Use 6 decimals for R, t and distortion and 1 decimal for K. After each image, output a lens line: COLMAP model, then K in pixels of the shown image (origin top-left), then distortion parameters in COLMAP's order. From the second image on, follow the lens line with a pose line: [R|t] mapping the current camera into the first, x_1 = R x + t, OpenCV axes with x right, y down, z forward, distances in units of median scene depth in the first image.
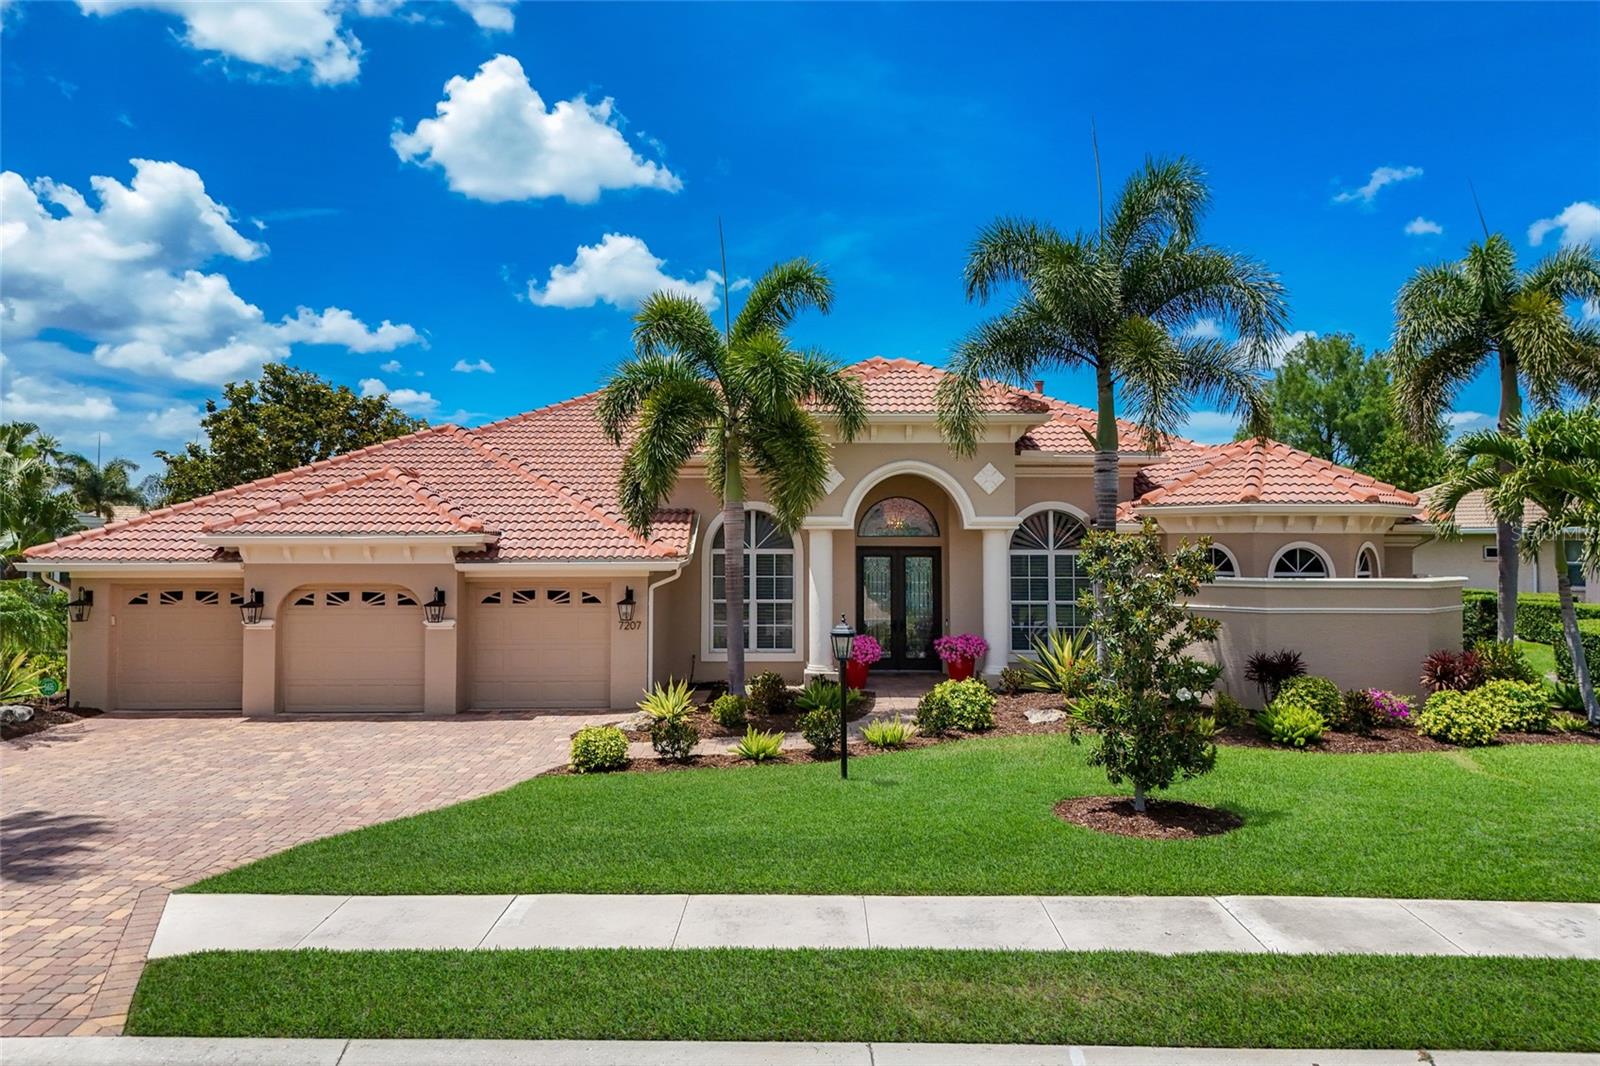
lens RADIAL K [[1196.1, 0, 799.6], [0, 1196.1, 517.6], [0, 0, 1]] dist [0.072778, -0.087809]
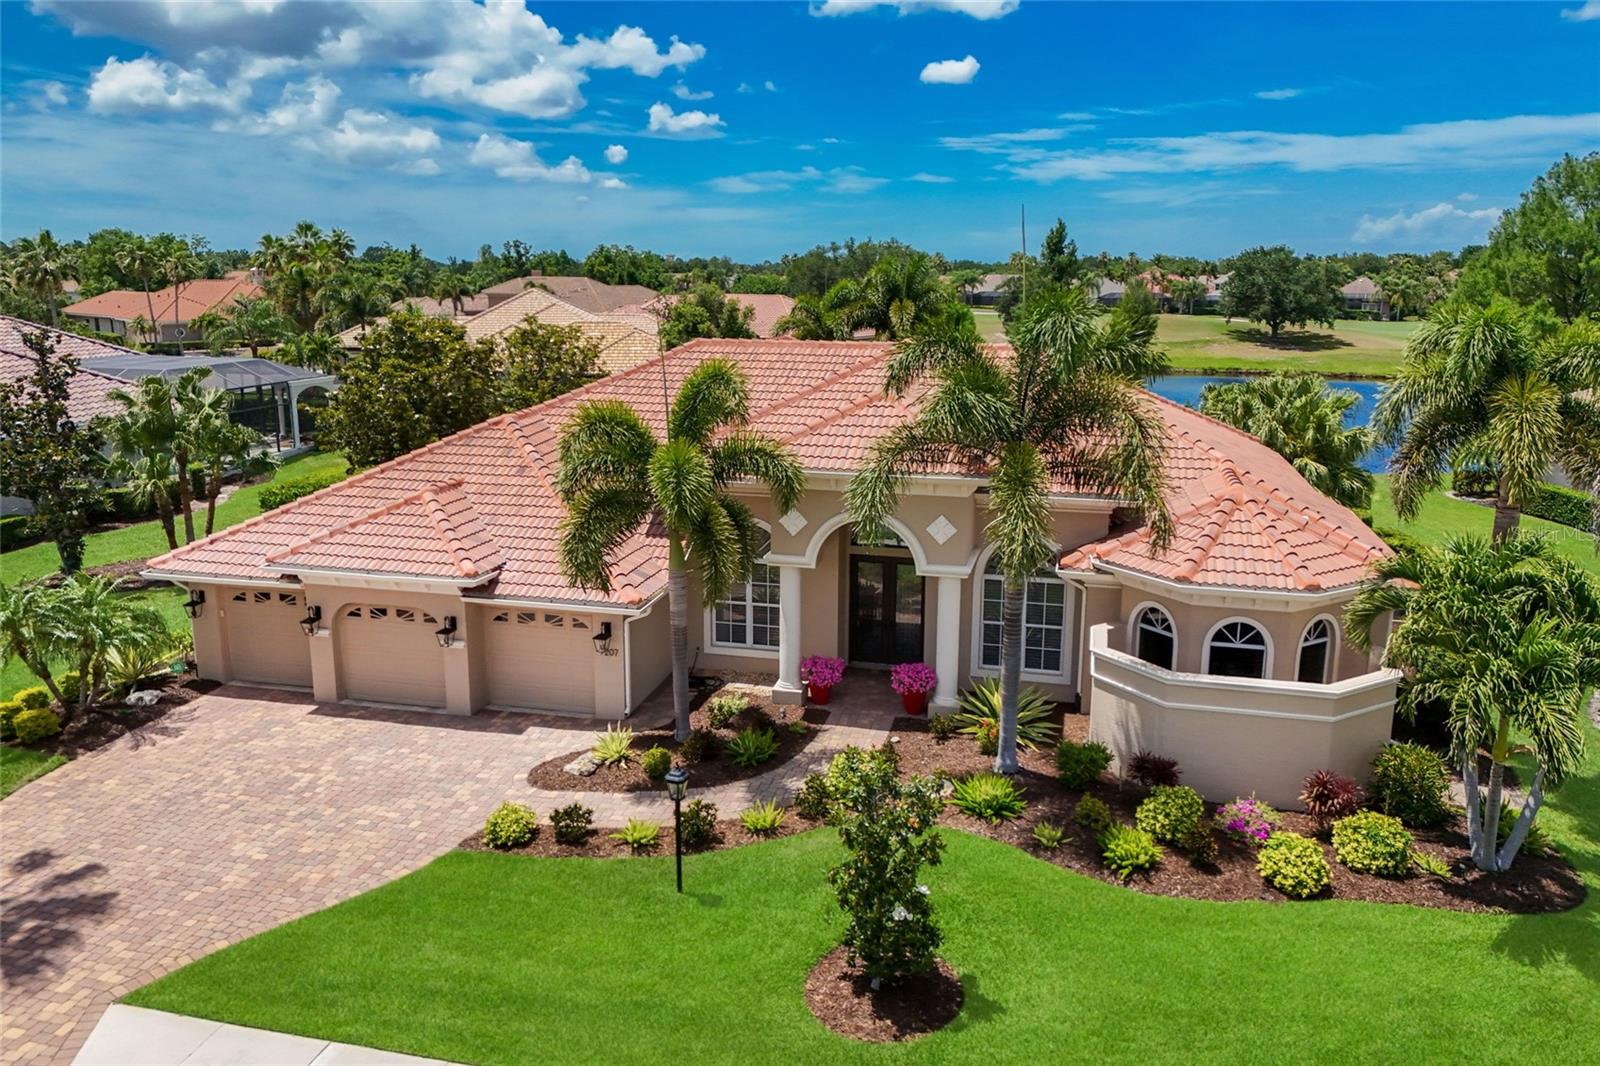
lens RADIAL K [[1167.4, 0, 800.0], [0, 1167.4, 533.0], [0, 0, 1]] dist [0.072619, -0.068228]
pose [[0.973531, 0.055041, -0.221828, 0.283144], [-0.001108, 0.971694, 0.236240, -0.289878], [0.228552, -0.229741, 0.946035, 0.006281]]
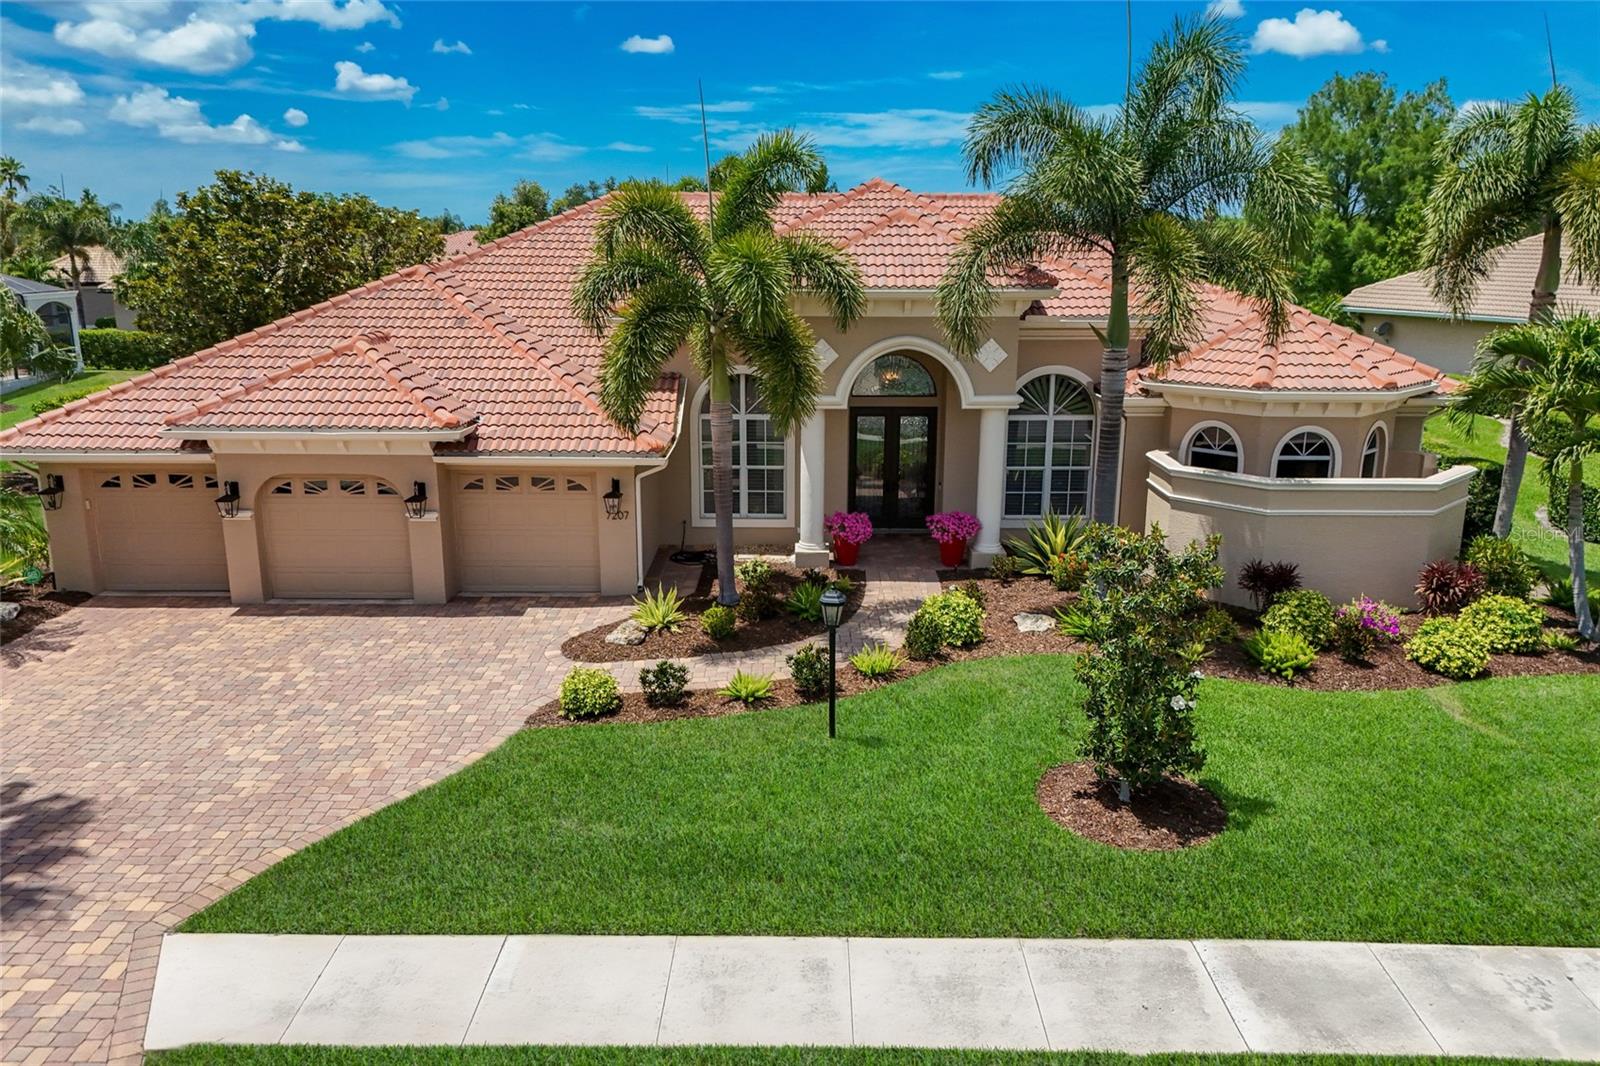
lens RADIAL K [[1174.4, 0, 800.0], [0, 1174.4, 533.0], [0, 0, 1]] dist [0.070840, -0.080011]
pose [[0.999989, 0.002184, 0.004211, 0.004053], [-0.003196, 0.966215, 0.257718, -0.146004], [-0.003506, -0.257728, 0.966211, 0.065749]]
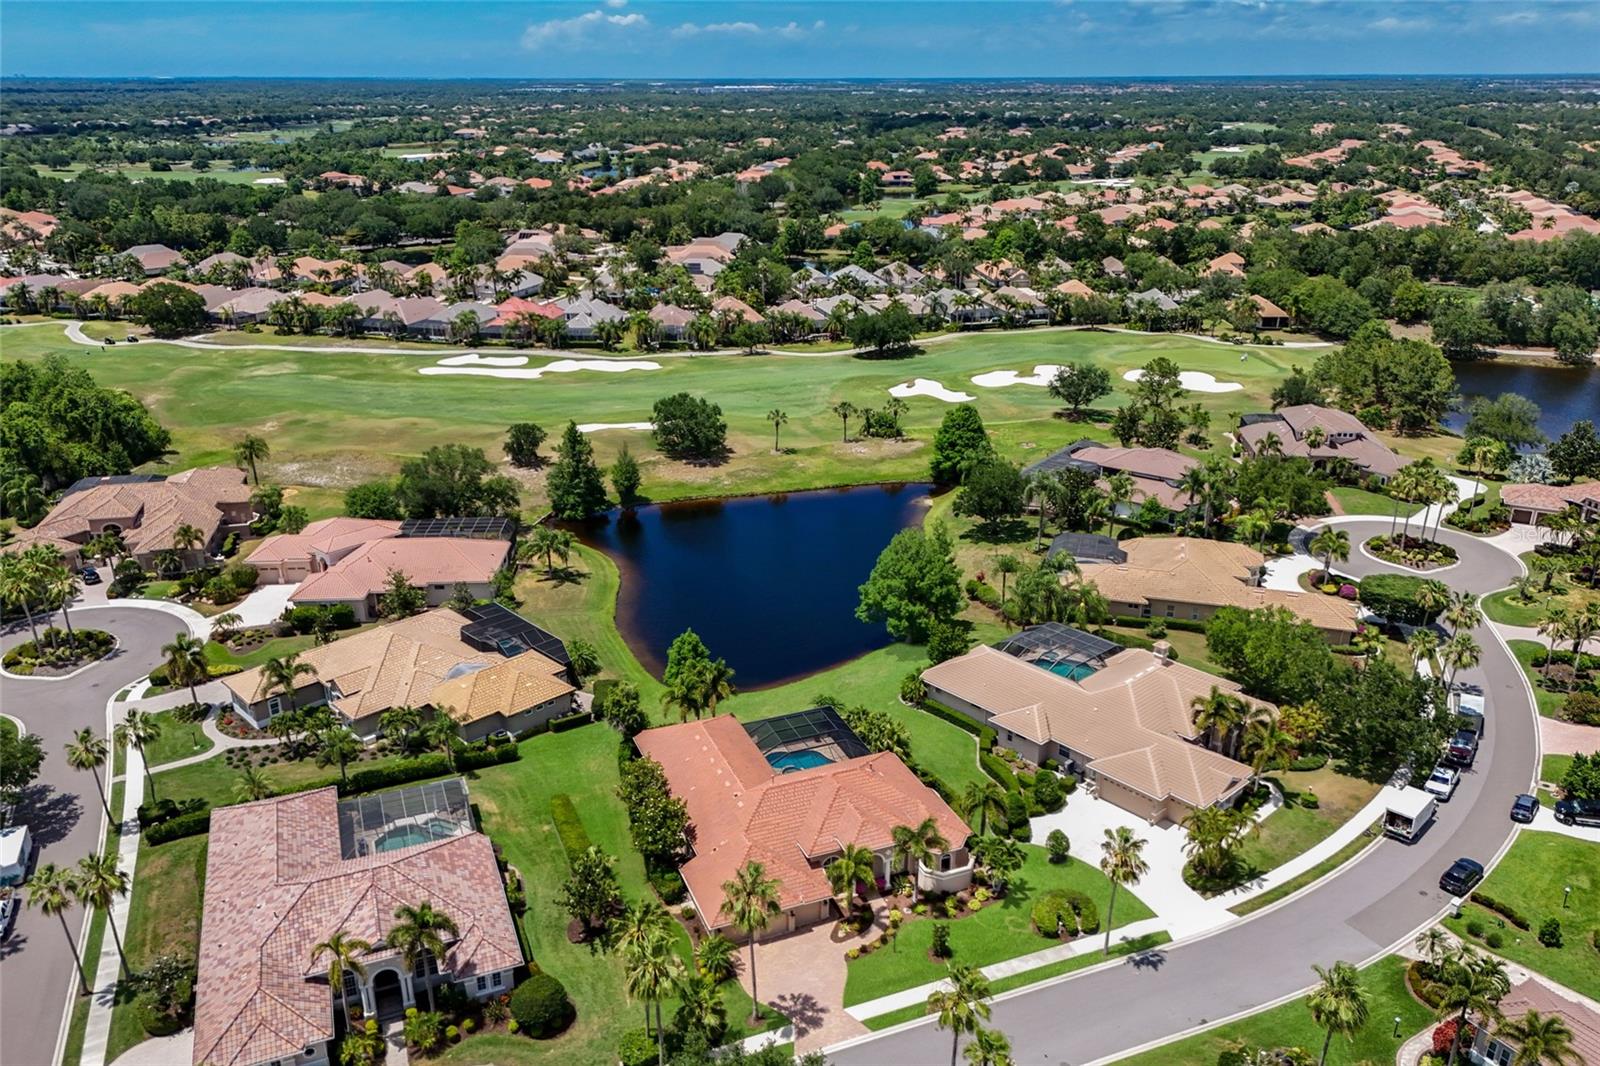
lens RADIAL K [[1146.8, 0, 792.5], [0, 1146.8, 562.8], [0, 0, 1]] dist [0.090244, -0.073053]
pose [[0.924556, -0.145679, 0.352098, -1.716217], [0.001798, 0.925690, 0.378279, -2.971759], [-0.381041, -0.349107, 0.856114, -2.473780]]
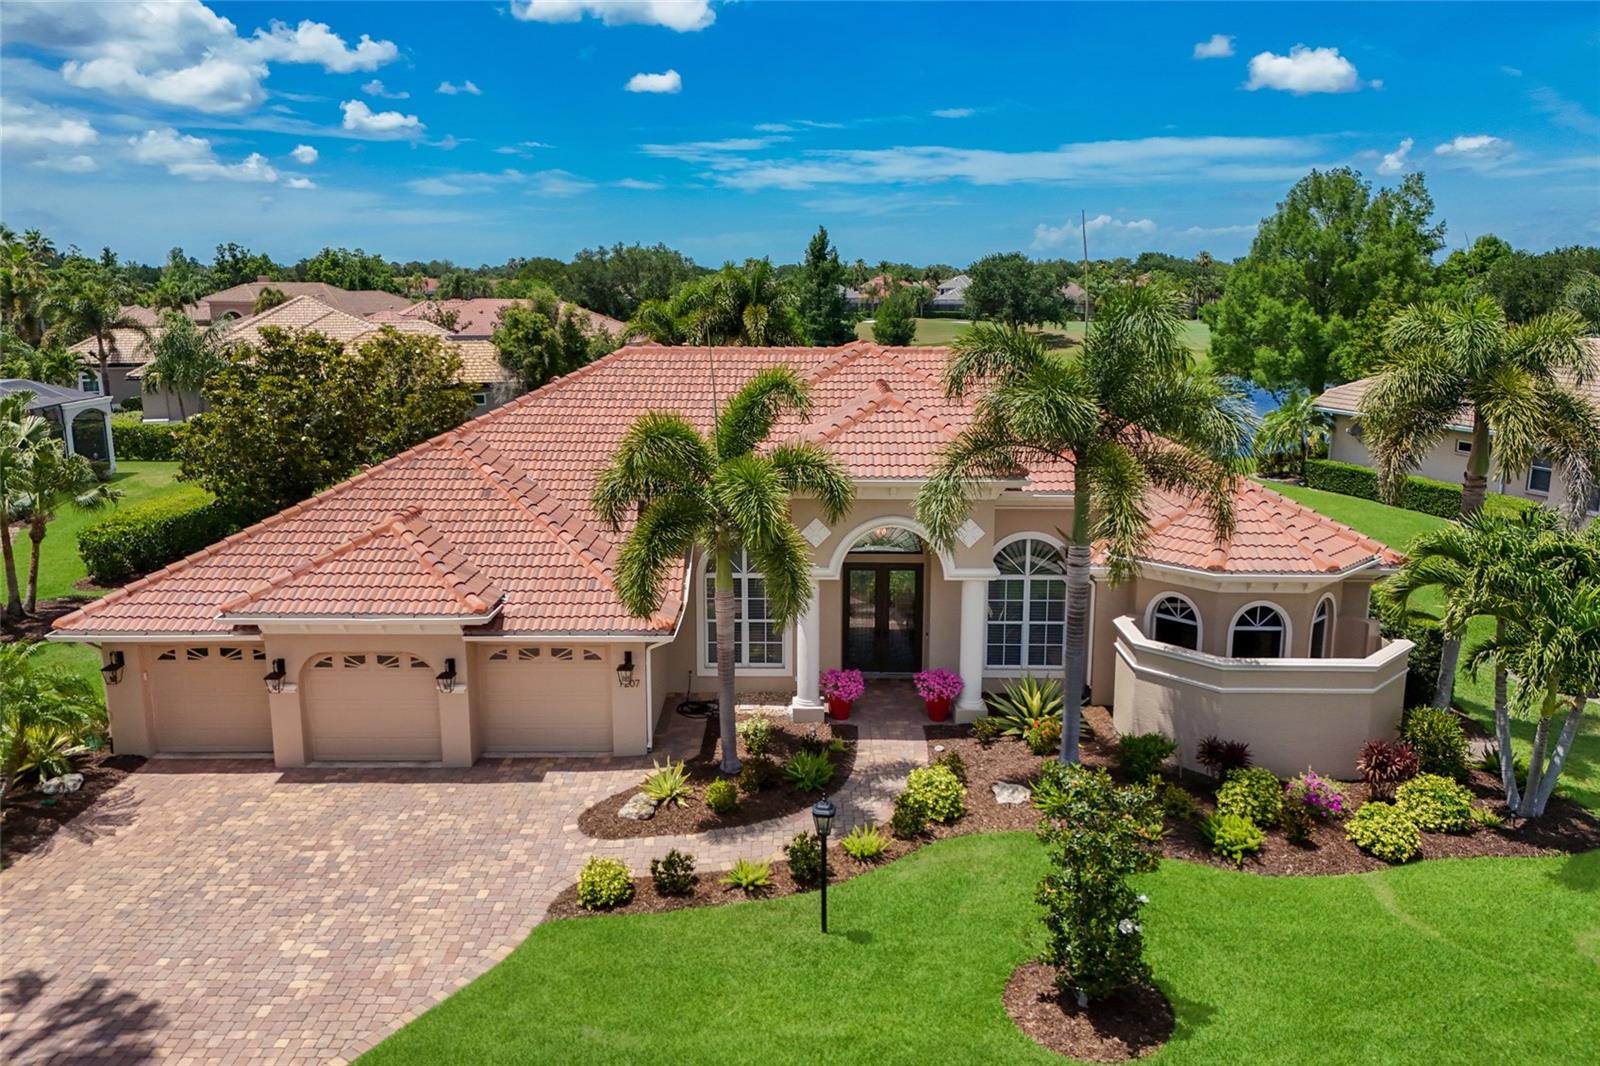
lens RADIAL K [[1167.6, 0, 799.7], [0, 1167.6, 514.4], [0, 0, 1]] dist [0.074954, -0.076856]
pose [[0.999998, 0.000505, 0.001953, 0.008841], [-0.000917, 0.976134, 0.217167, -0.288749], [-0.001797, -0.217169, 0.976132, 0.010109]]
